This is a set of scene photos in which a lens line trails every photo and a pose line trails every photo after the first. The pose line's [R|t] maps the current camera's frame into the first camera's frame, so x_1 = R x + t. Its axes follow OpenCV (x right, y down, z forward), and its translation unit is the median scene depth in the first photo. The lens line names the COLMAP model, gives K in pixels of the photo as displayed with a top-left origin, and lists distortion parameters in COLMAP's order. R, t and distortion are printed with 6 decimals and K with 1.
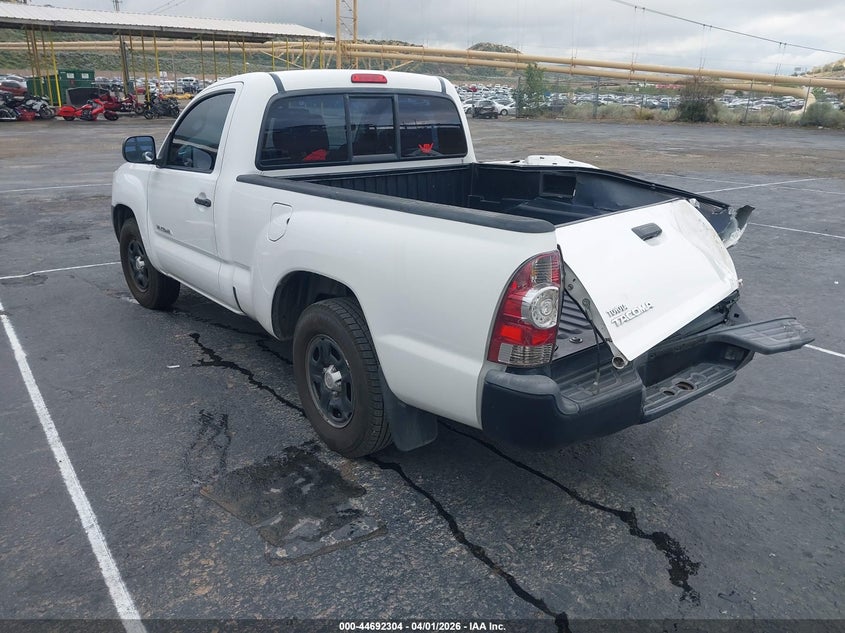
lens RADIAL K [[656.5, 0, 425.0], [0, 656.5, 317.4], [0, 0, 1]] dist [-0.000006, -0.003378]
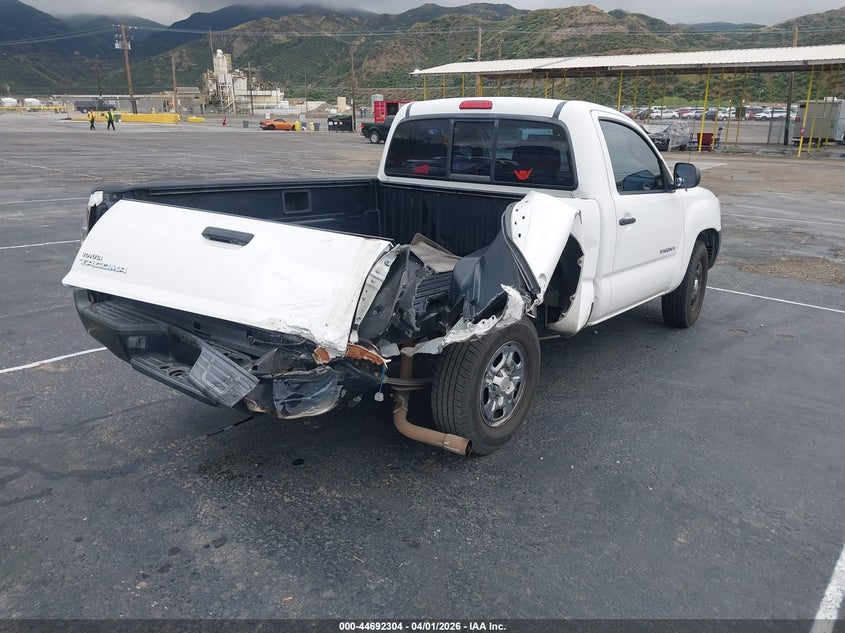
lens RADIAL K [[656.5, 0, 422.6], [0, 656.5, 313.6], [0, 0, 1]] dist [-0.000006, -0.003378]
pose [[0.217314, 0.266301, -0.939073, 1.004046], [-0.322793, 0.927543, 0.188333, -0.220786], [0.921184, 0.262199, 0.287528, 0.699130]]
